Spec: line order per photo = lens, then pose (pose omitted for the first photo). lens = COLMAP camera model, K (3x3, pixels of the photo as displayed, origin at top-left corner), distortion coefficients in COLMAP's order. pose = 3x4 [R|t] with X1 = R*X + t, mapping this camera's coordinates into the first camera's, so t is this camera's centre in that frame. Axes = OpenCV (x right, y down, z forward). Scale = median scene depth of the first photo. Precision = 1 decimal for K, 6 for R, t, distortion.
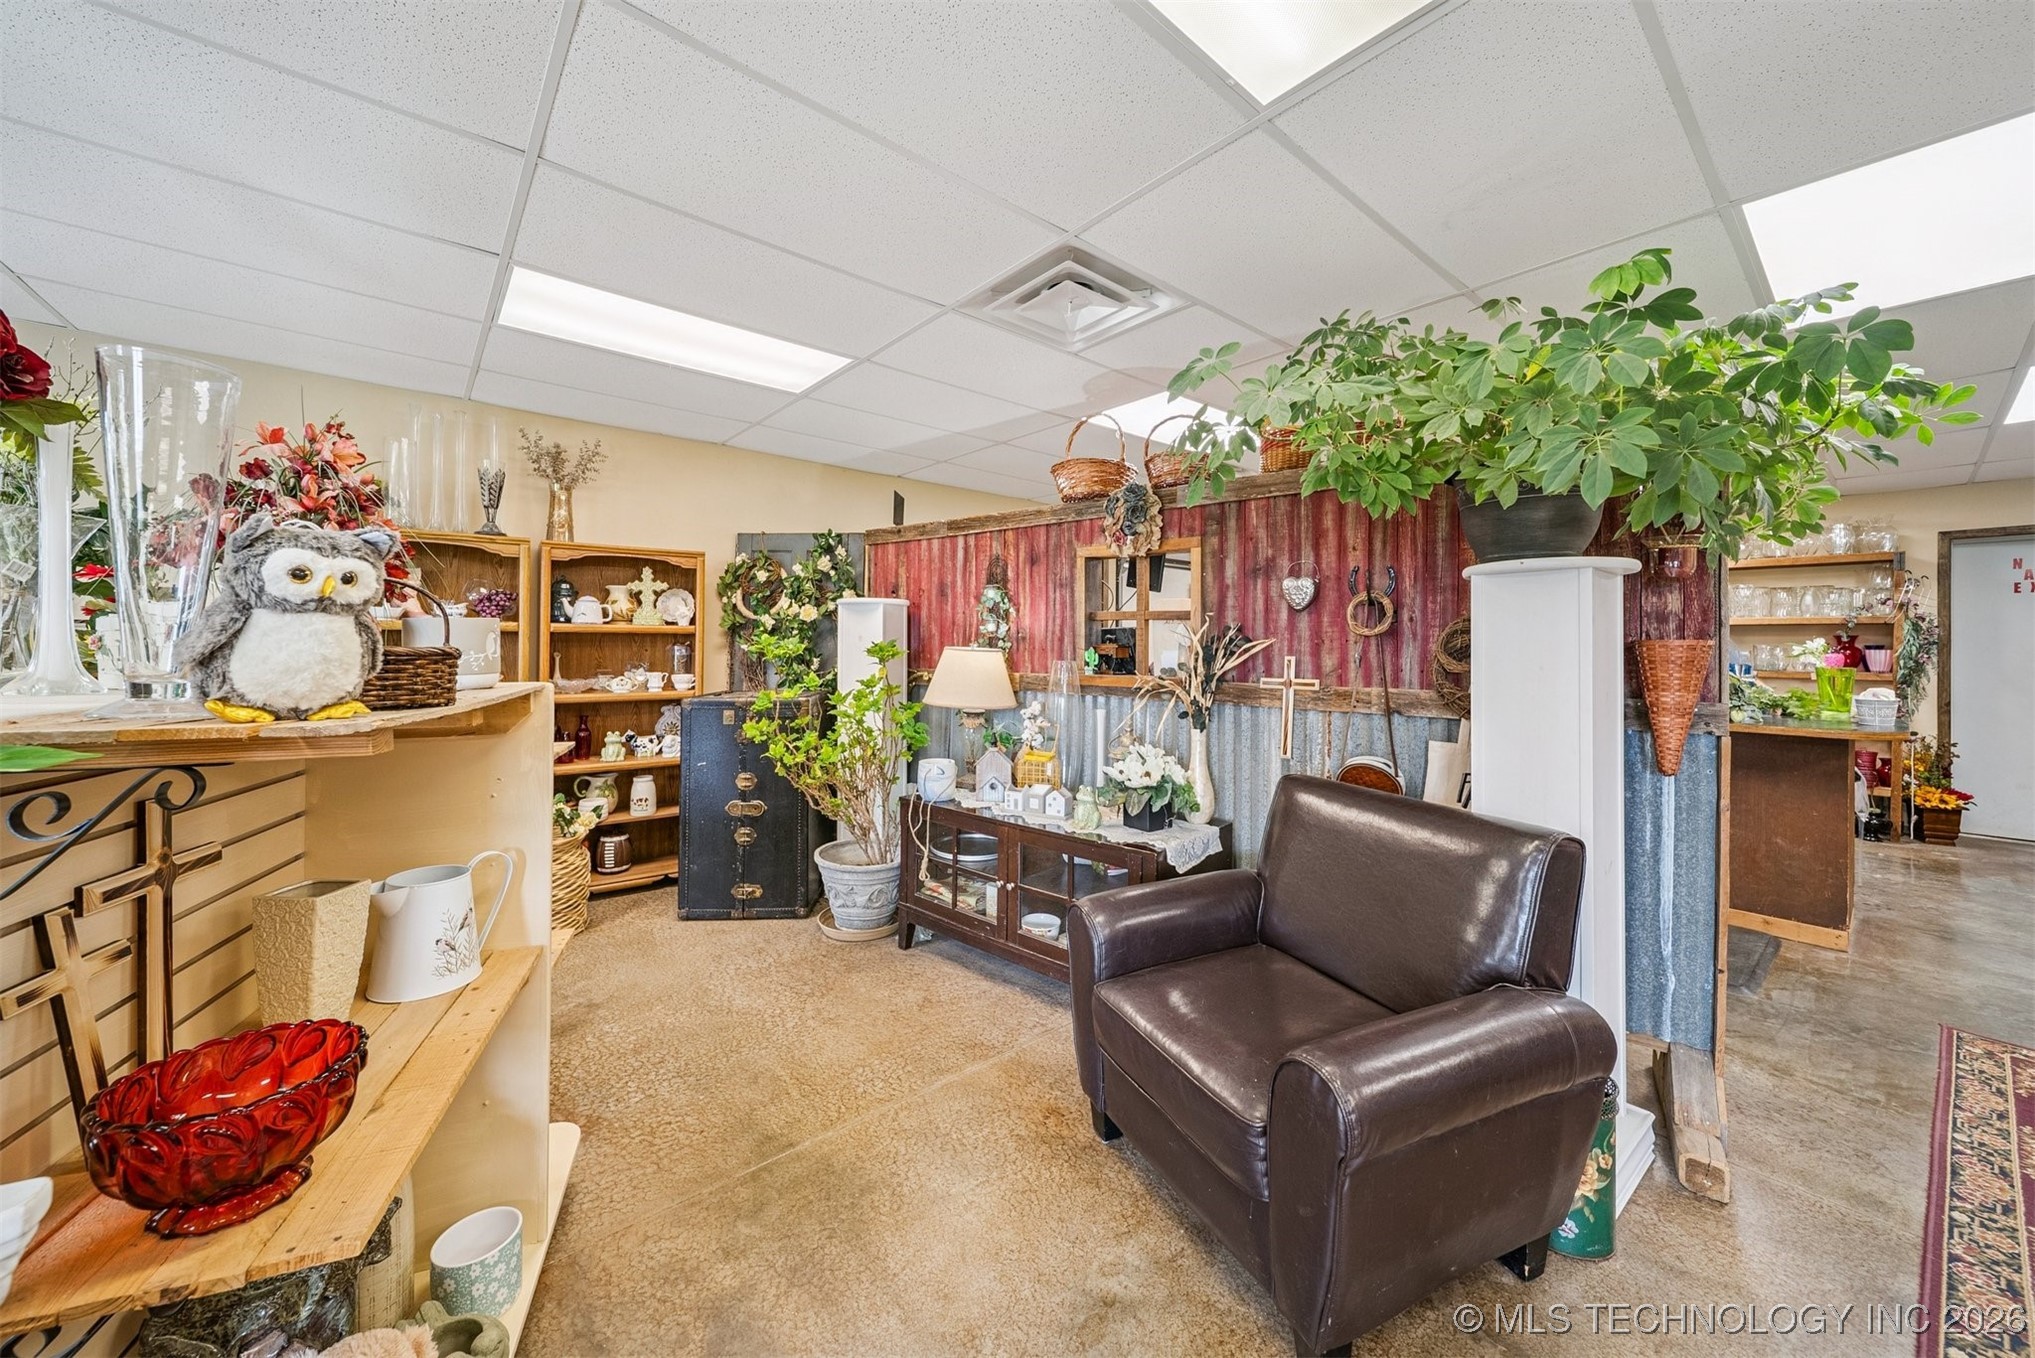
lens RADIAL K [[730.4, 0, 1014.3], [0, 730.4, 638.8], [0, 0, 1]] dist [0.006461, -0.001449]
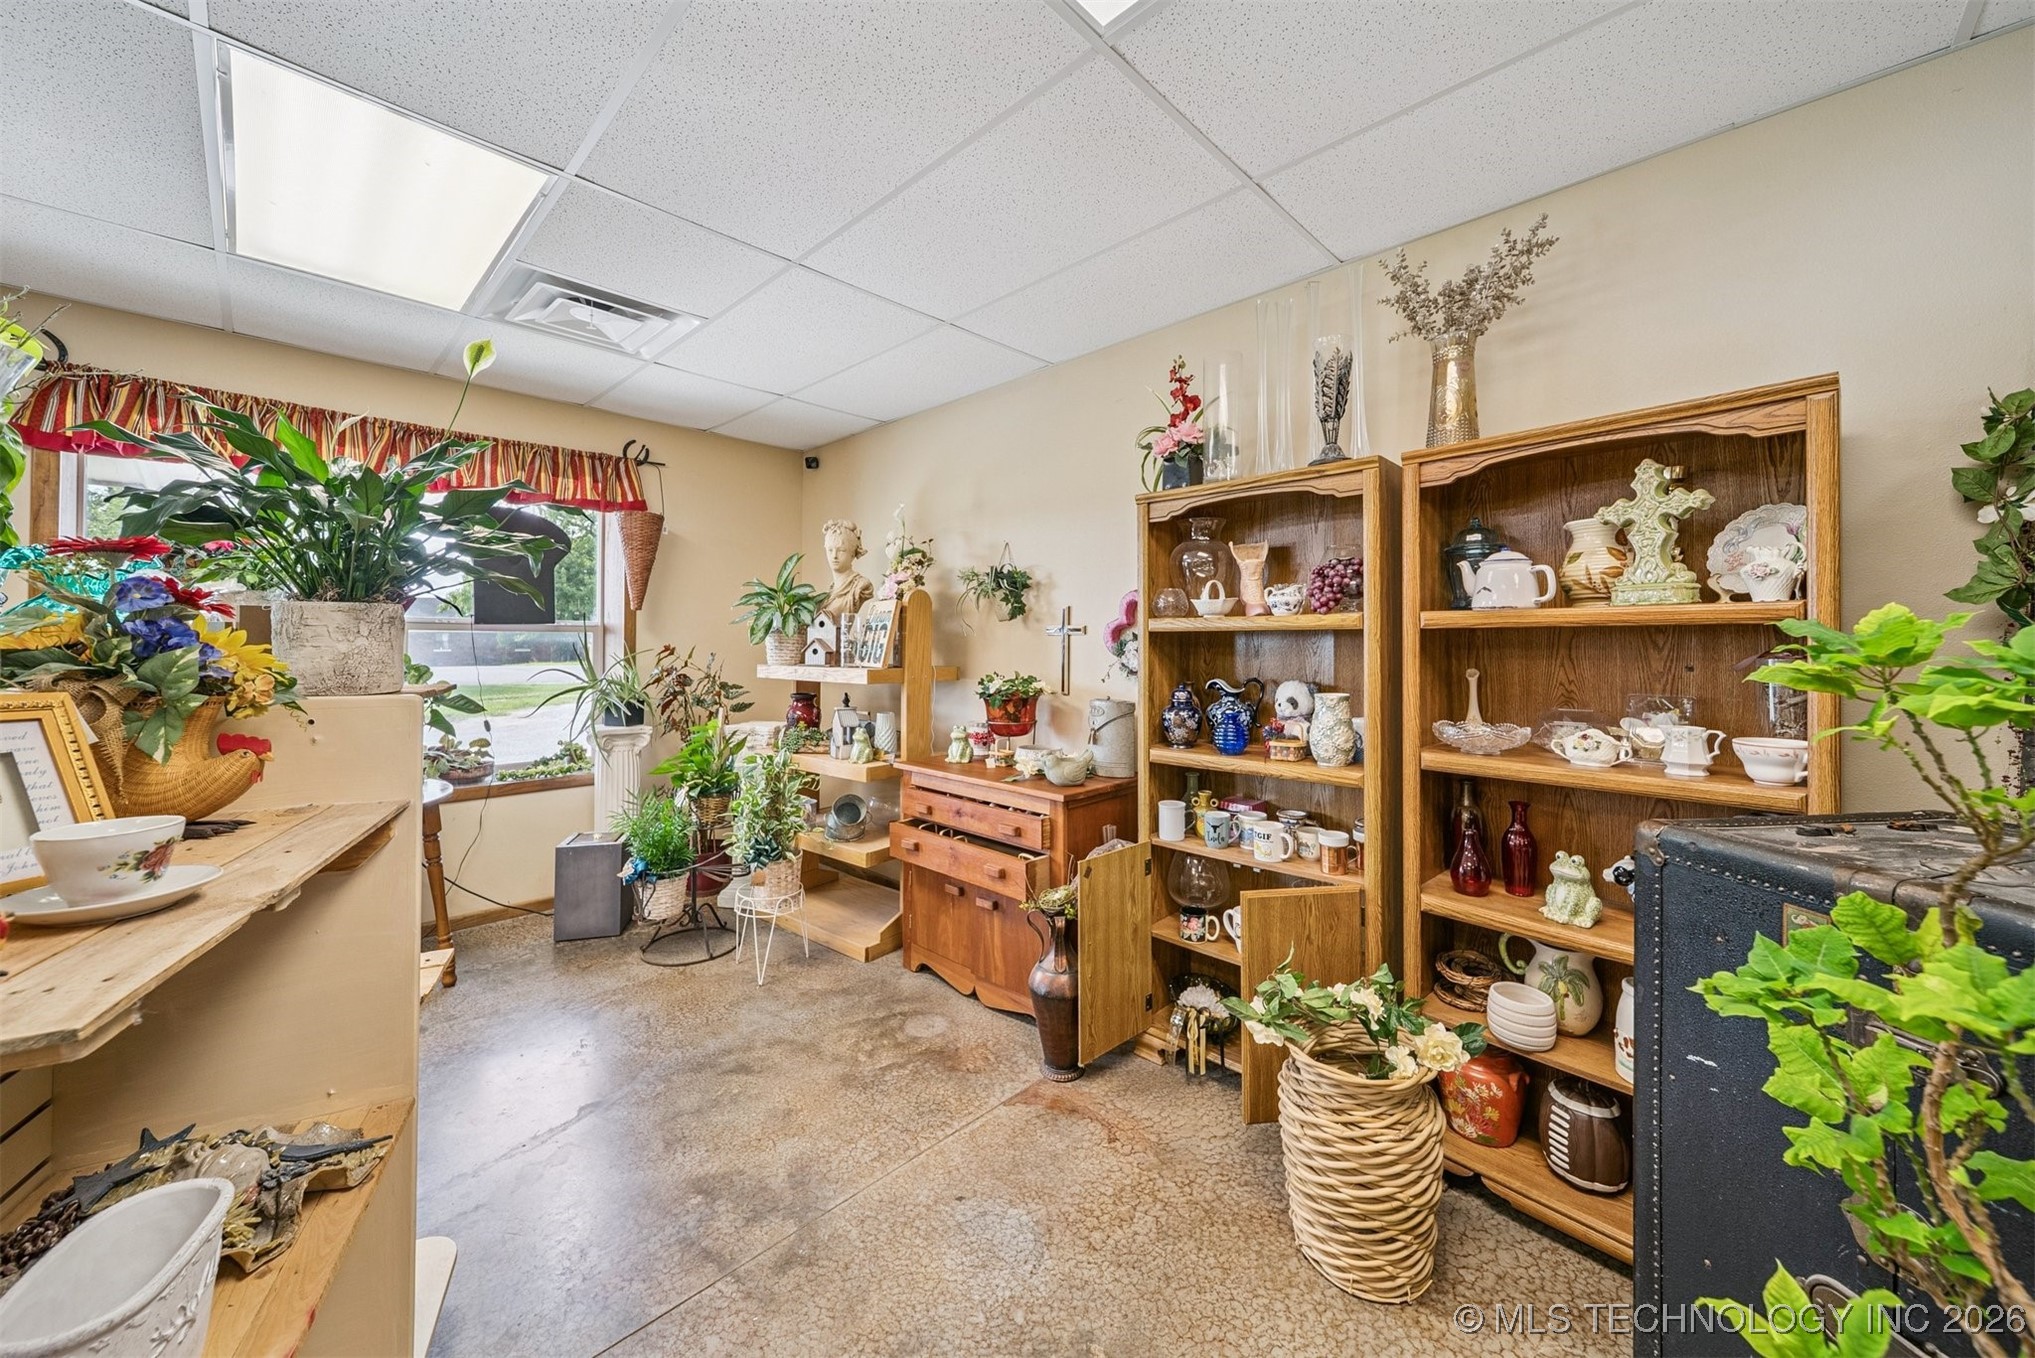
lens RADIAL K [[730.4, 0, 1030.4], [0, 730.4, 636.8], [0, 0, 1]] dist [0.006461, -0.001449]
pose [[0.112707, -0.014181, -0.993527, -0.146500], [0.004131, 0.999896, -0.013803, 0.002313], [0.993620, -0.002548, 0.112754, 0.625306]]
